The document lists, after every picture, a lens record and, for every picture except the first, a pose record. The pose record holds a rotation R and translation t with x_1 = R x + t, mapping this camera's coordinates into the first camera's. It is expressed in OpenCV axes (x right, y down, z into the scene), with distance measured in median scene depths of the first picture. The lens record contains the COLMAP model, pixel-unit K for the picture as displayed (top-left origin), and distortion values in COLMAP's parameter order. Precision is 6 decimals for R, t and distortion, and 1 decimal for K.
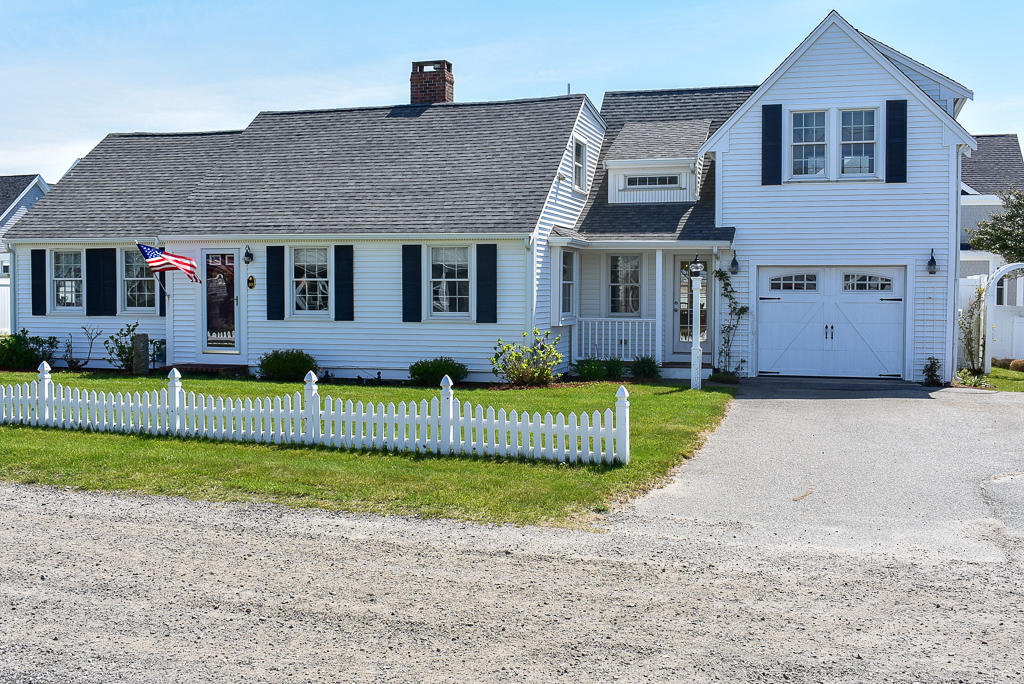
lens RADIAL K [[1108.2, 0, 512.0], [0, 1108.2, 339.7], [0, 0, 1]] dist [-0.061700, 0.000000]
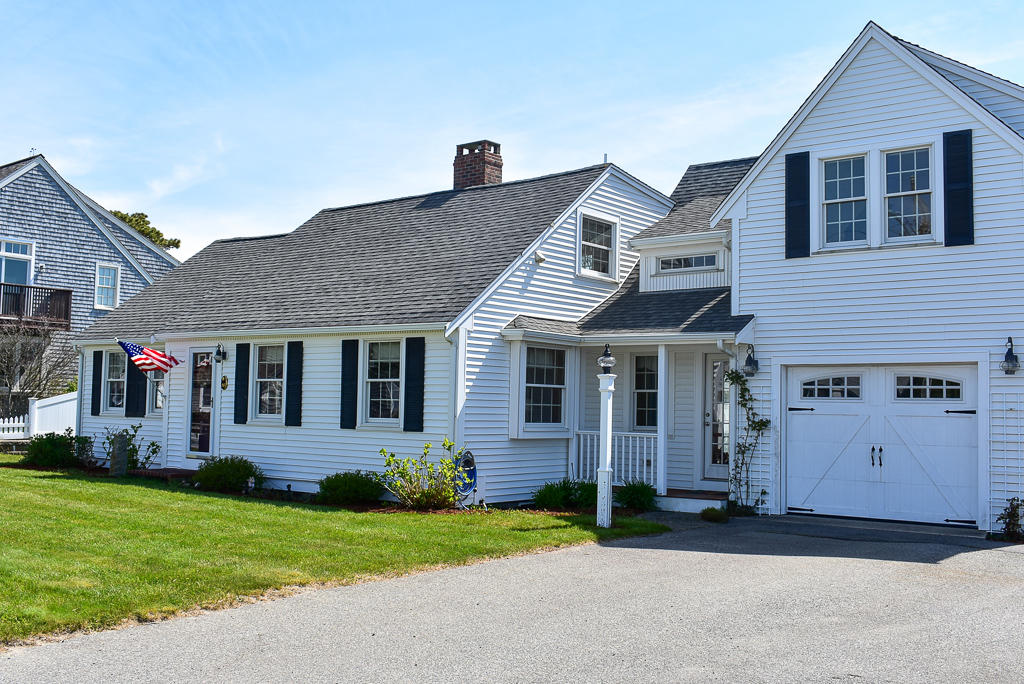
lens RADIAL K [[1076.2, 0, 512.5], [0, 1076.2, 343.5], [0, 0, 1]] dist [-0.065666, 0.000000]
pose [[0.924207, -0.007722, -0.381814, 0.334519], [-0.034712, 0.993958, -0.104125, 0.000607], [0.380311, 0.109486, 0.918355, 0.262473]]
